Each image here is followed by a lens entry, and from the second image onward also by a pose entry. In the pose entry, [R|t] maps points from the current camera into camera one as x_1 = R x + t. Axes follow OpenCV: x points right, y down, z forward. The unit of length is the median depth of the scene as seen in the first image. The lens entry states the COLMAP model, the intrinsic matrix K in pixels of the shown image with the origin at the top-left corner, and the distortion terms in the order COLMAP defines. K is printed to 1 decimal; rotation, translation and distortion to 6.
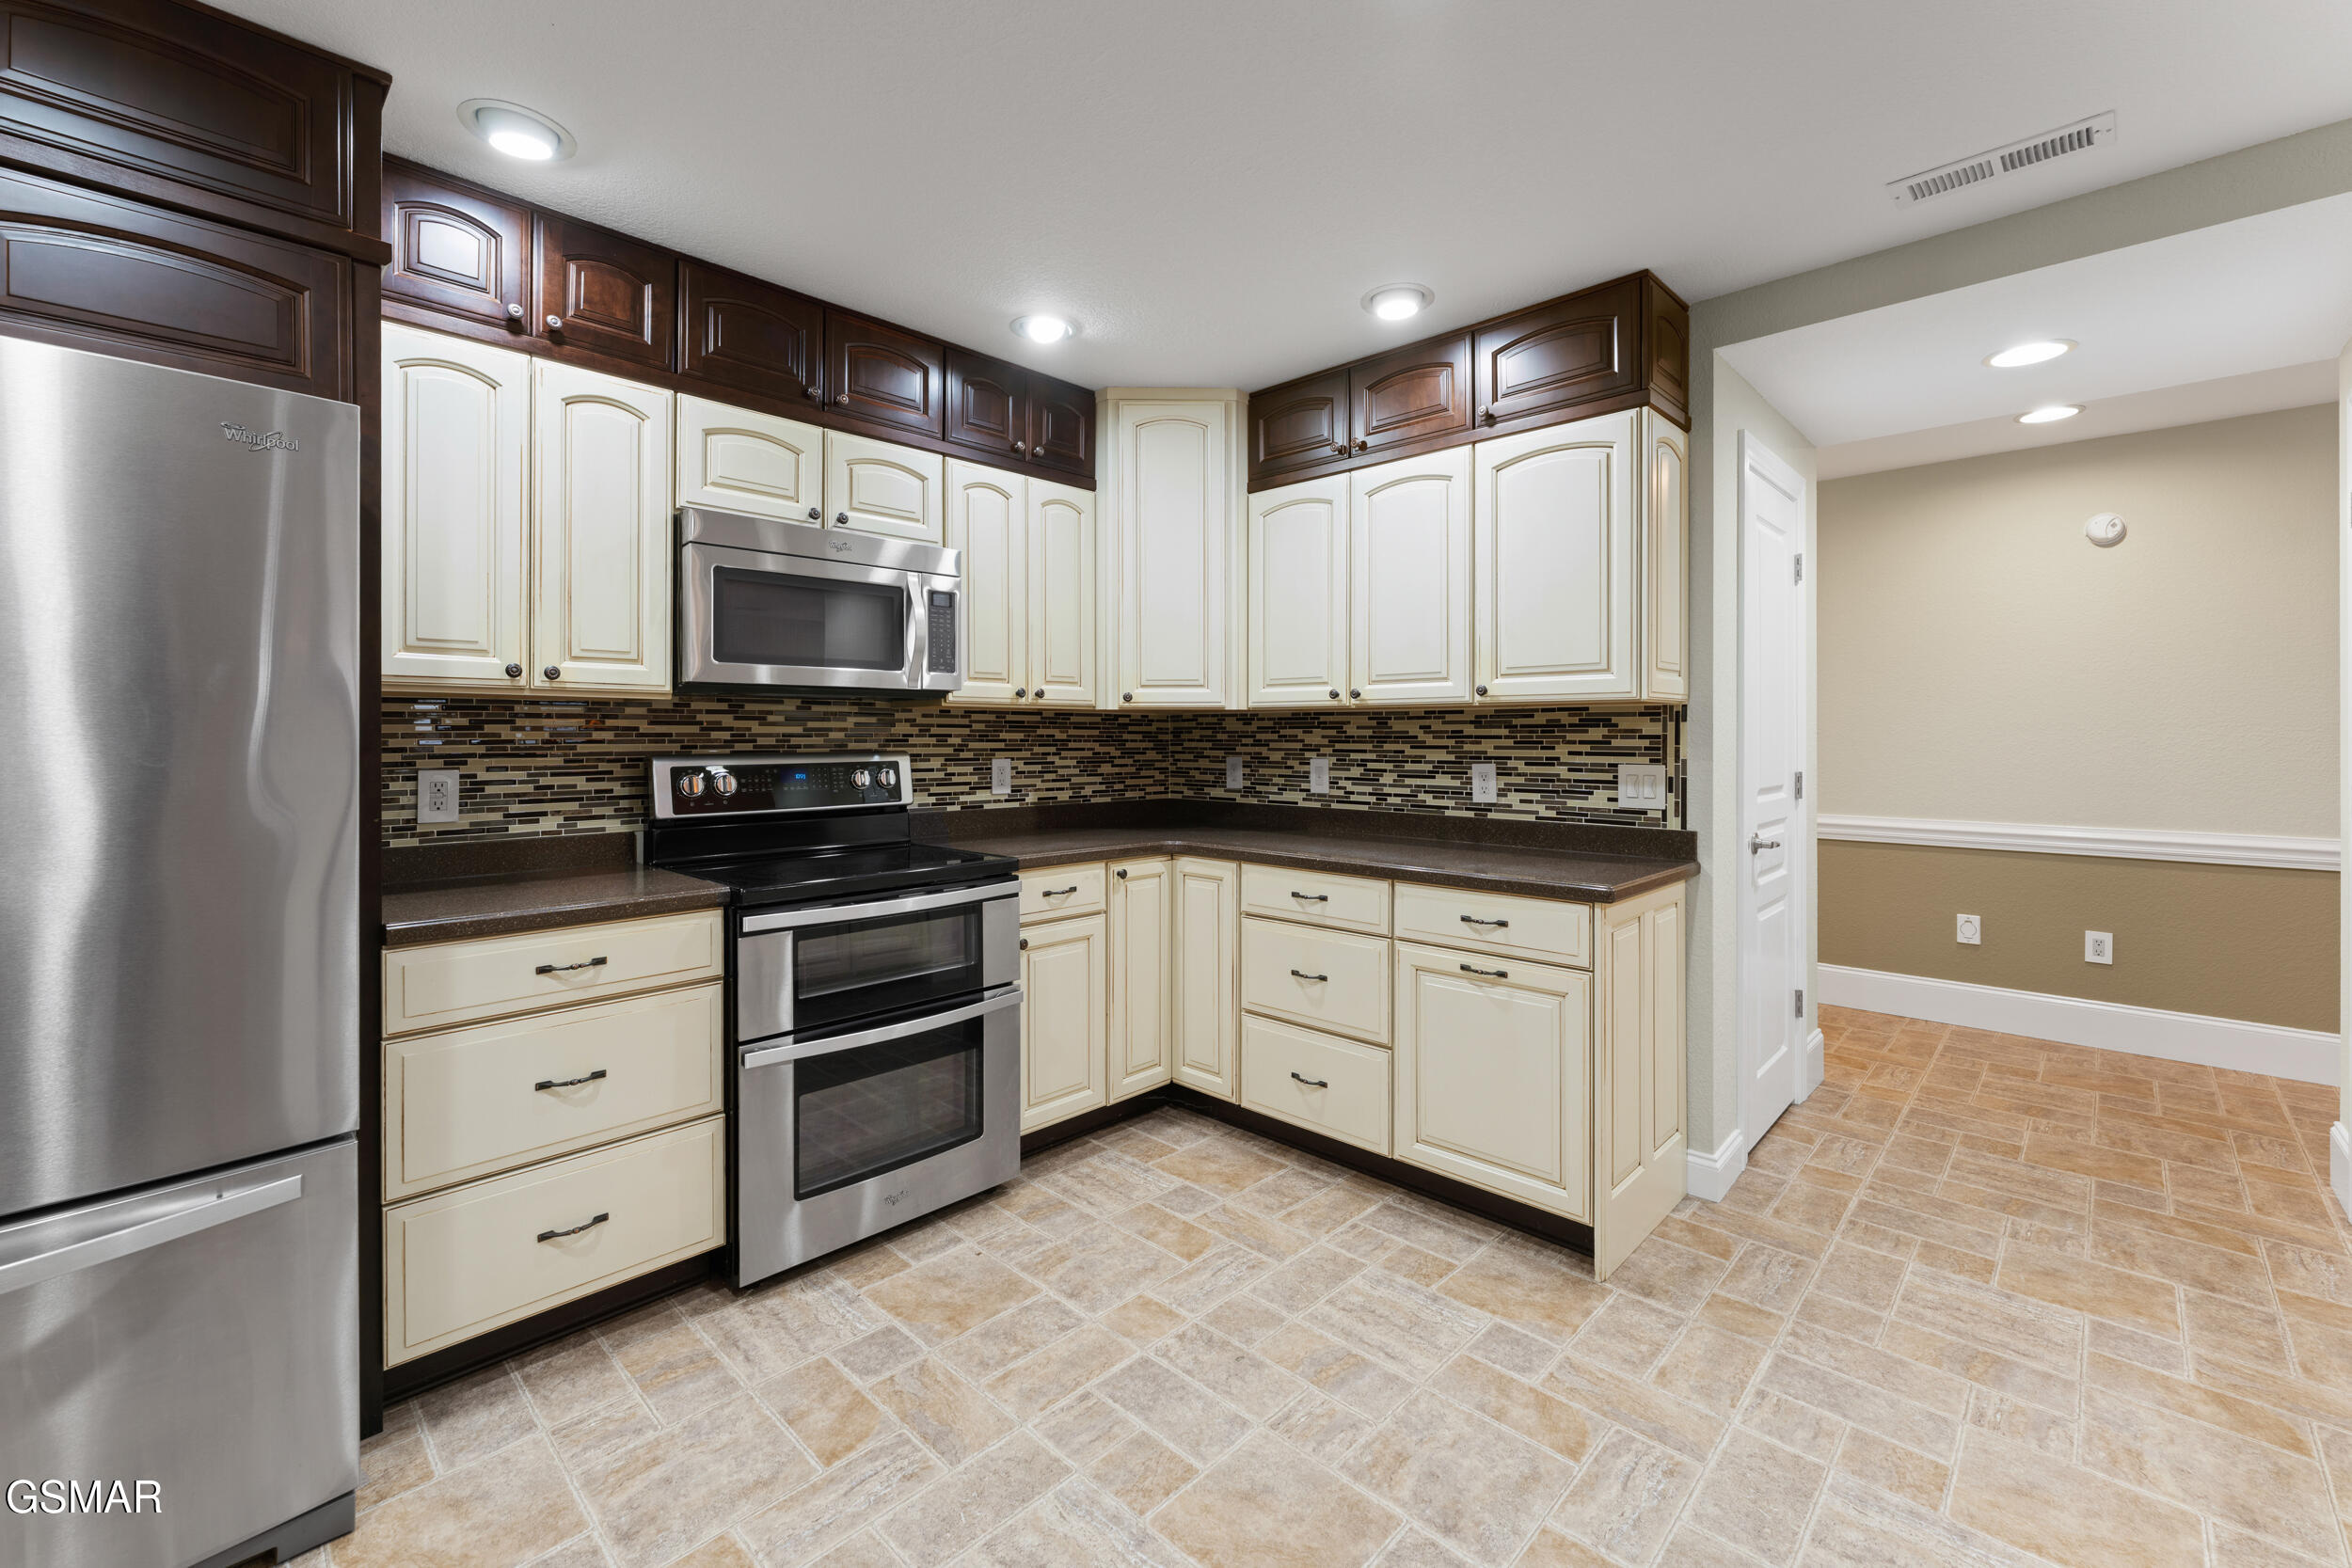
lens RADIAL K [[961.9, 0, 1178.0], [0, 961.9, 735.6], [0, 0, 1]] dist [-0.001219, -0.000088]
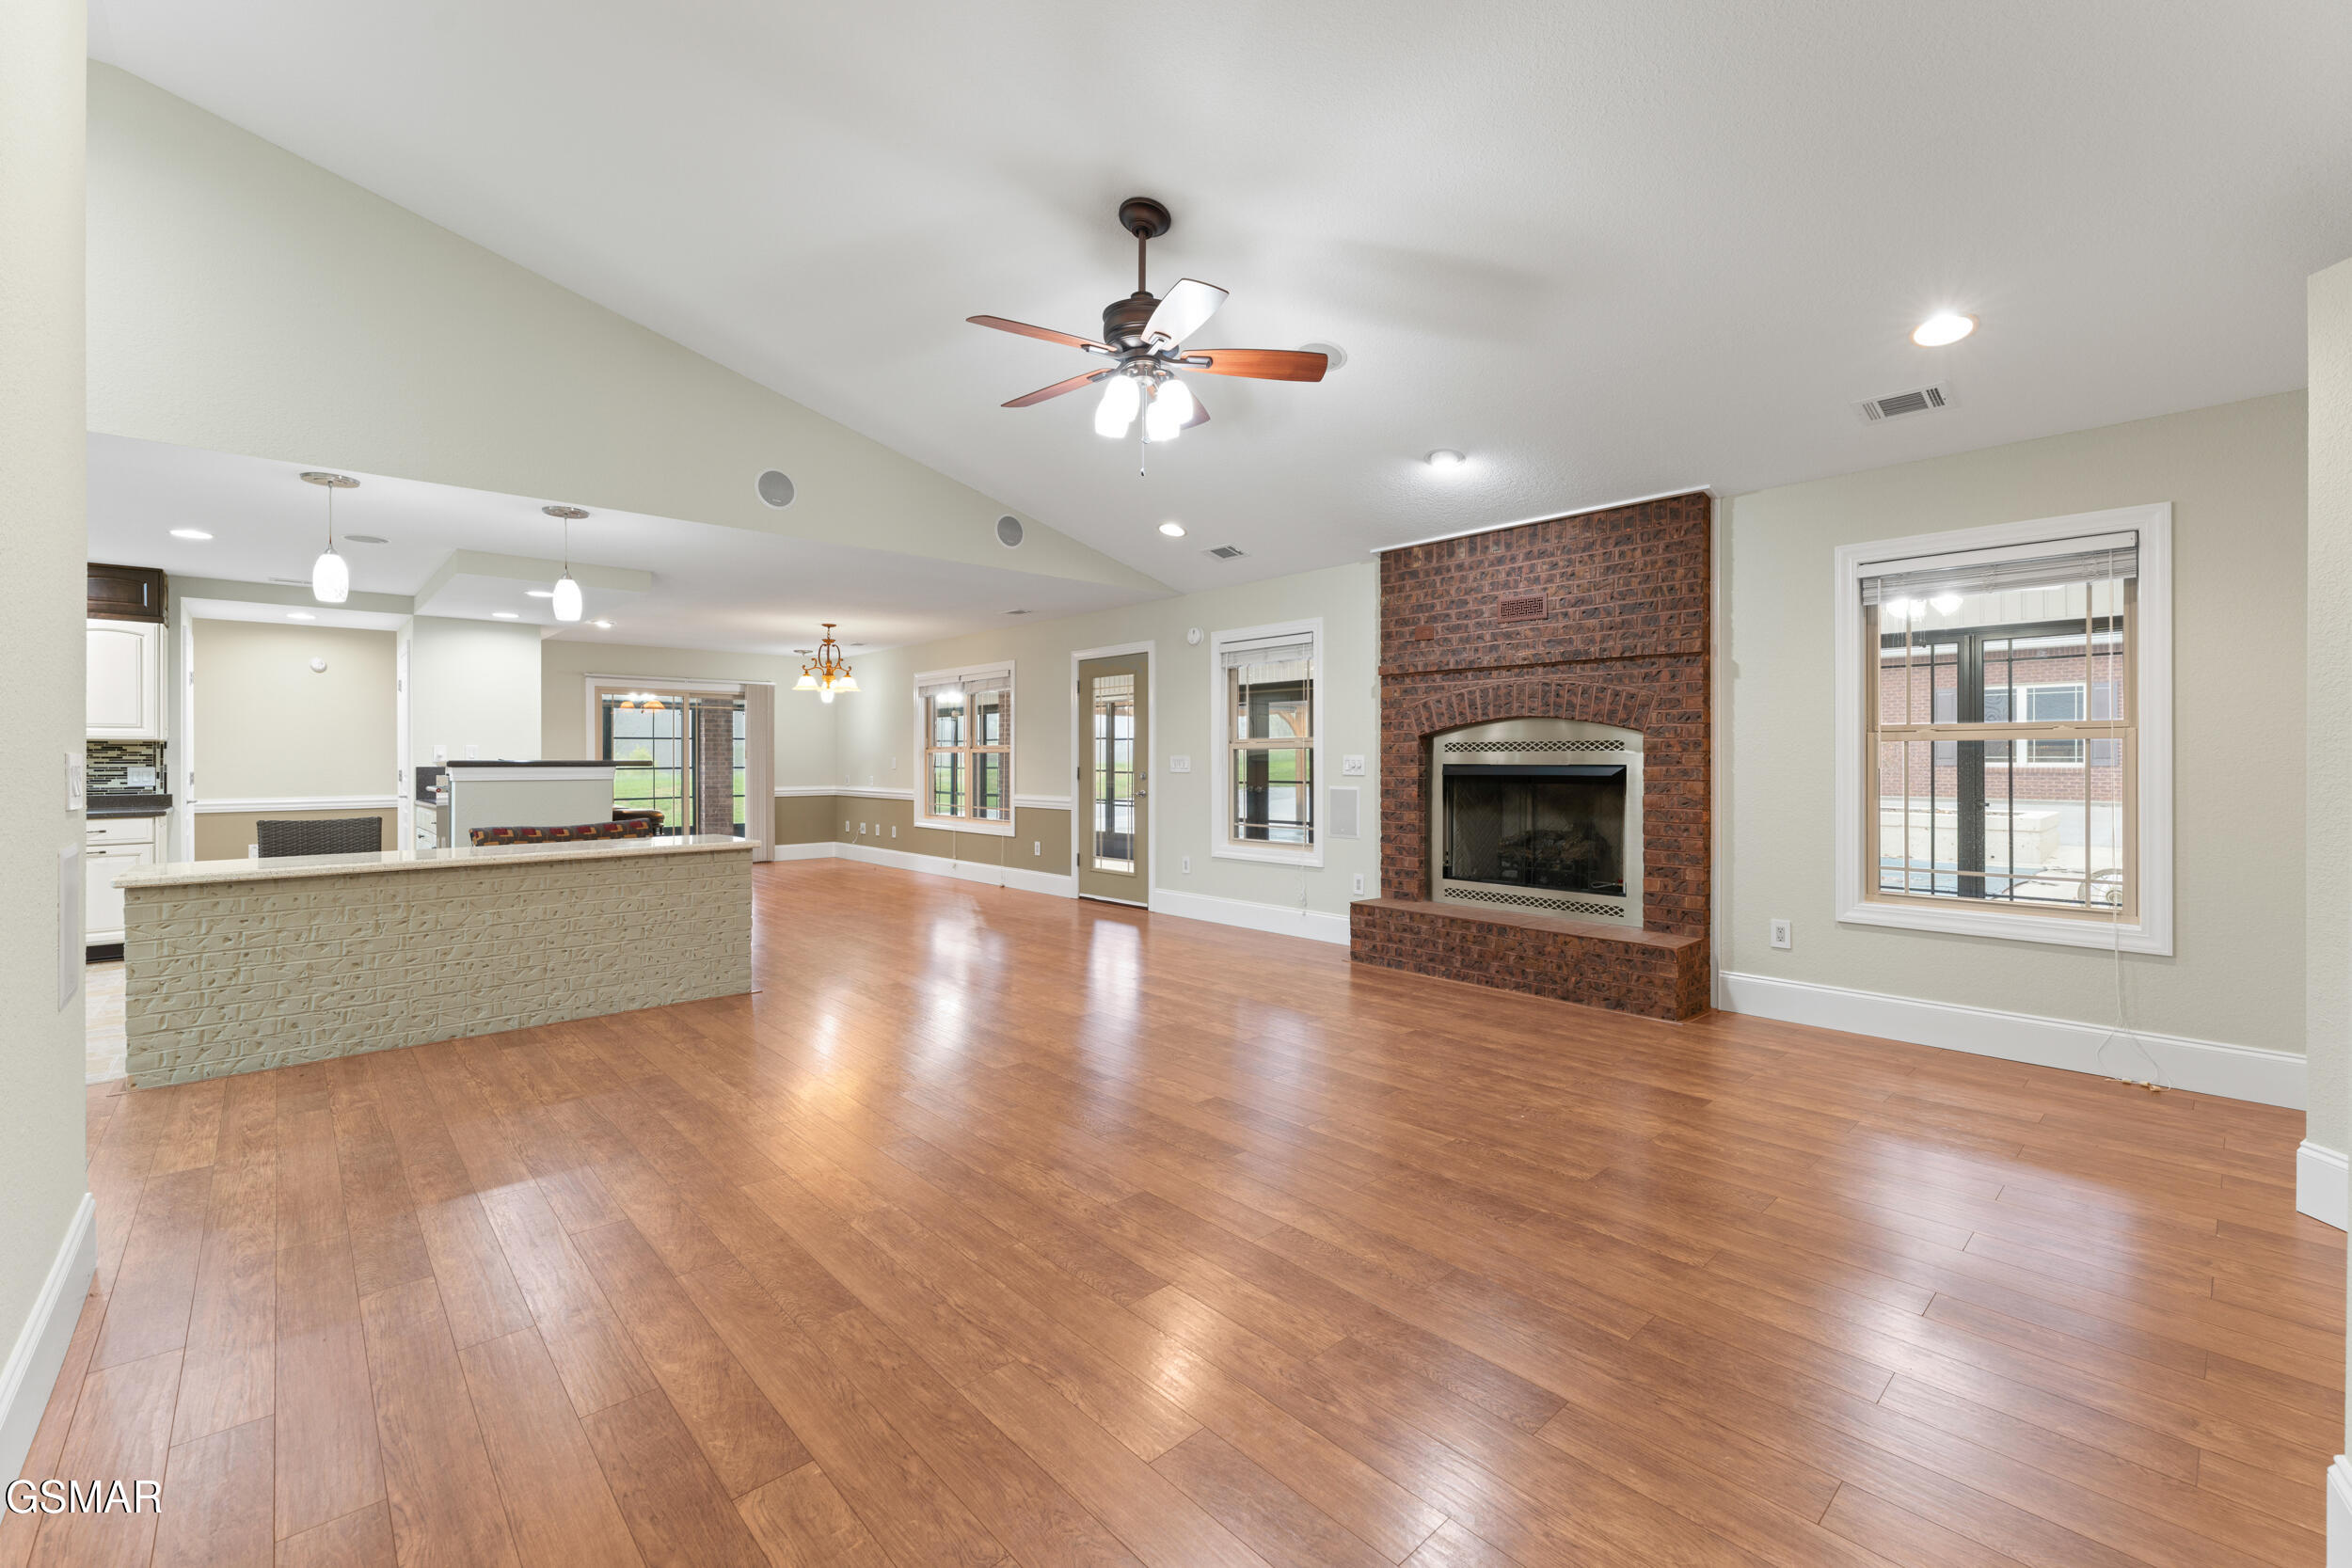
lens RADIAL K [[989.7, 0, 1175.2], [0, 989.7, 753.7], [0, 0, 1]] dist [-0.000320, -0.000123]
pose [[0.059435, -0.000681, 0.998232, -1.773408], [0.002015, 0.999998, 0.000562, 0.001756], [-0.998230, 0.001978, 0.059437, -1.648322]]
